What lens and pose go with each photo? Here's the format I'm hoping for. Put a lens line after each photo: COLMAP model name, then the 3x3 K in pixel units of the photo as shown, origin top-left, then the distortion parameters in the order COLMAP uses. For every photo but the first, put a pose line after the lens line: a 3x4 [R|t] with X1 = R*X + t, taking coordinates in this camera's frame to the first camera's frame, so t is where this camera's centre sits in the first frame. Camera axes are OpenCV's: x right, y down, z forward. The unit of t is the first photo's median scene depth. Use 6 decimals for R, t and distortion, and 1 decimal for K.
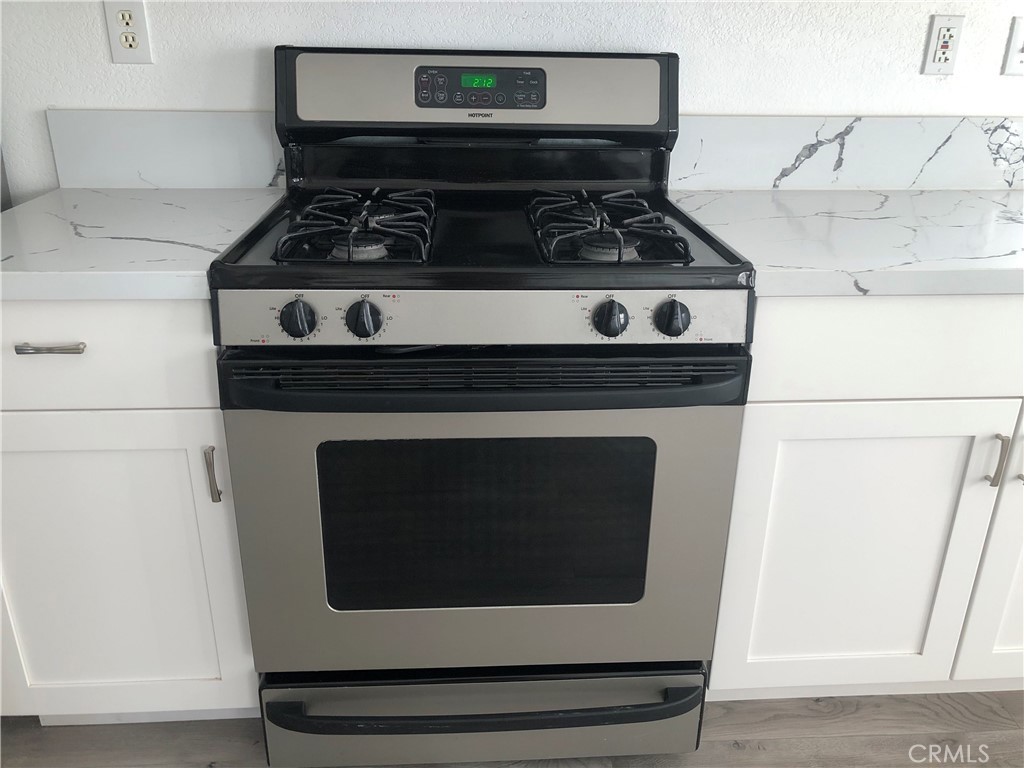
lens RADIAL K [[840.1, 0, 522.4], [0, 840.1, 376.9], [0, 0, 1]] dist [0.005084, 0.006550]
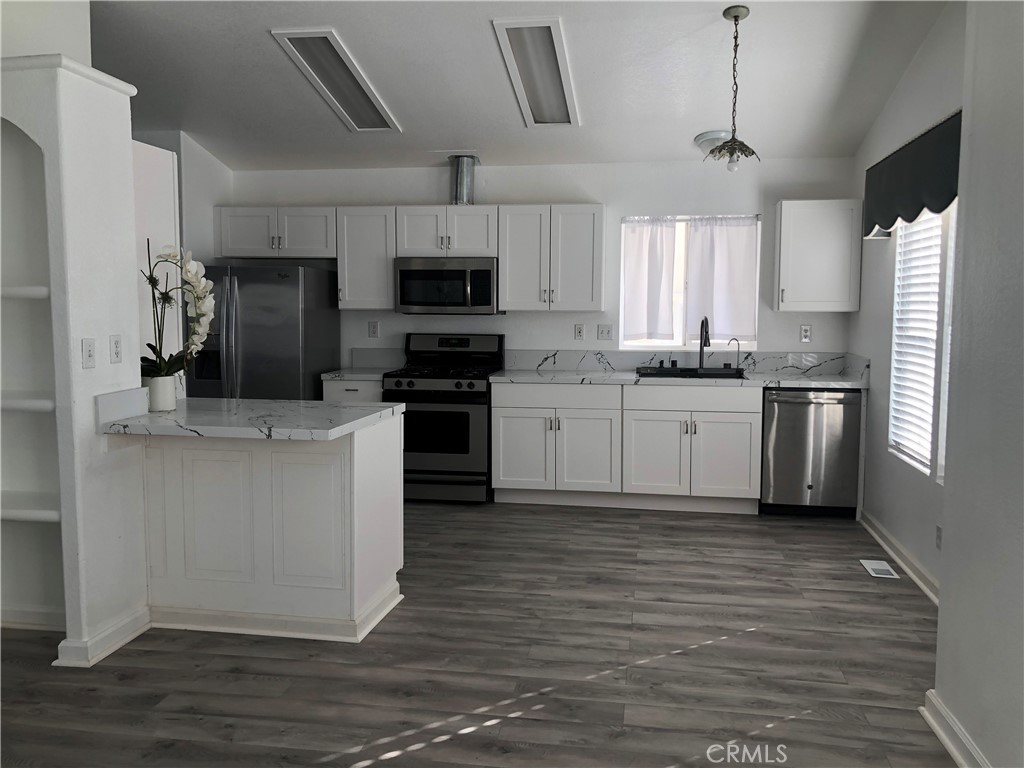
lens RADIAL K [[832.7, 0, 512.0], [0, 832.7, 384.0], [0, 0, 1]] dist [0.063252, 0.000362]
pose [[0.972282, 0.008361, -0.233660, 1.166490], [-0.077071, 0.954967, -0.286526, 0.976451], [0.220742, 0.296593, 0.929142, -2.611915]]
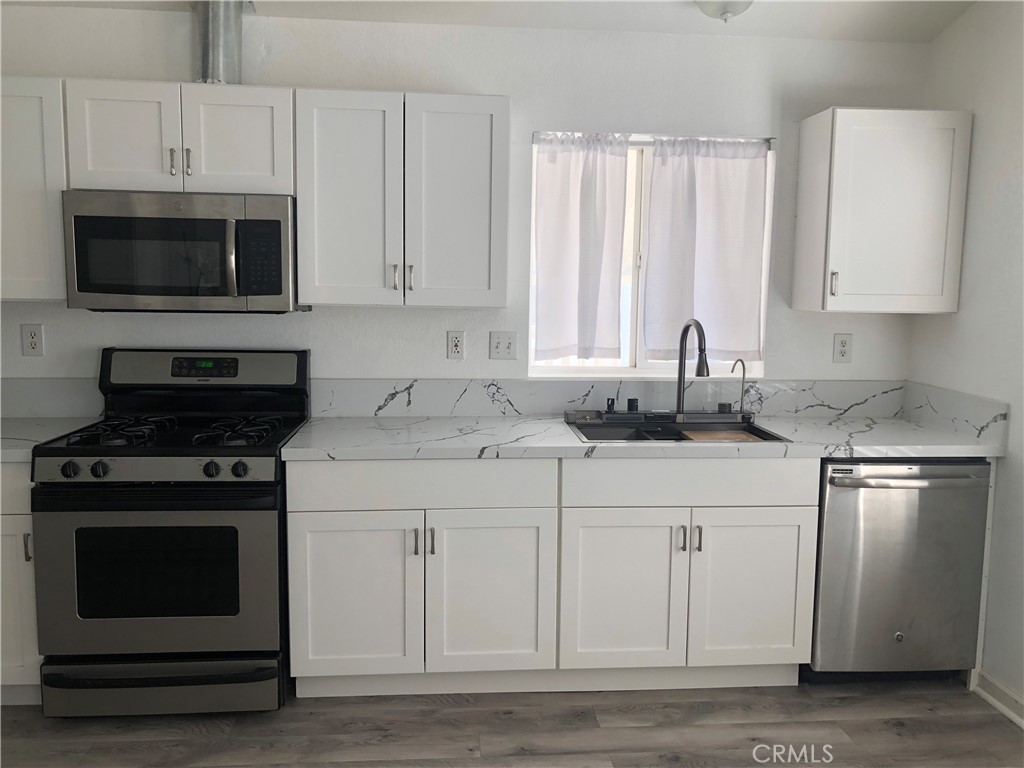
lens RADIAL K [[840.1, 0, 522.4], [0, 840.1, 376.9], [0, 0, 1]] dist [0.005084, 0.006550]
pose [[0.999811, -0.003814, 0.019039, 0.675896], [0.008953, 0.960619, -0.277726, 0.245812], [-0.017230, 0.277844, 0.960472, -0.946537]]
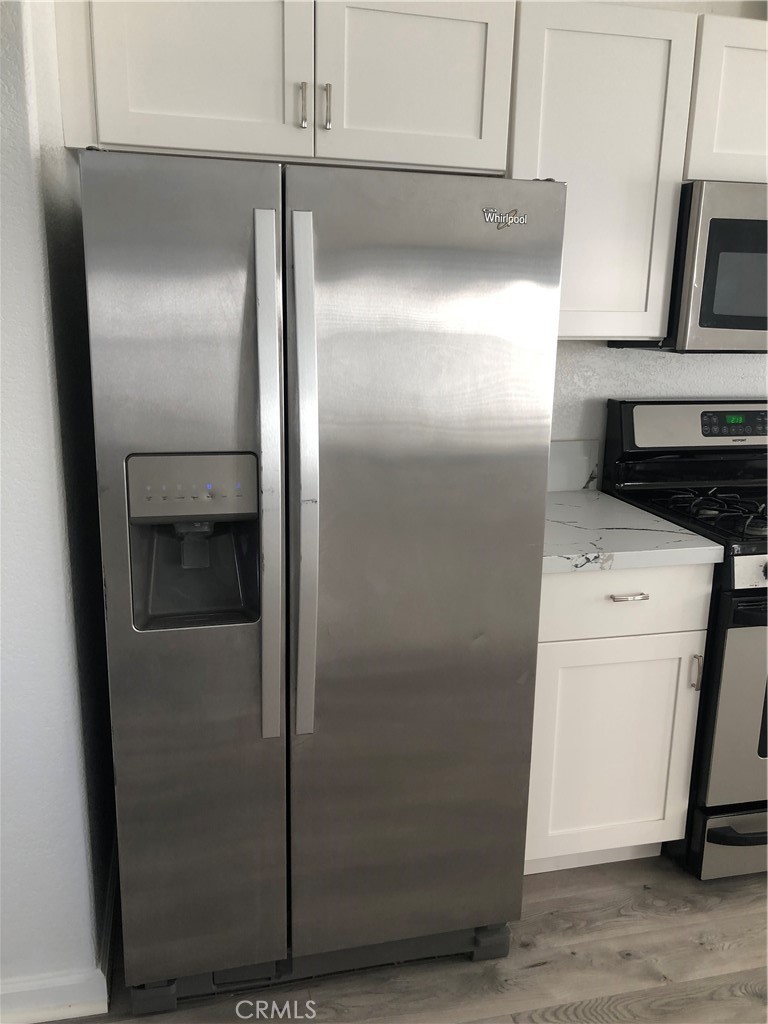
lens RADIAL K [[840.1, 0, 384.0], [0, 840.1, 512.0], [0, 0, 1]] dist [0.005084, 0.006550]
pose [[0.986556, -0.043076, 0.157647, -0.964449], [0.066392, 0.987089, -0.145764, 0.006064], [-0.149332, 0.154270, 0.976678, -0.418277]]
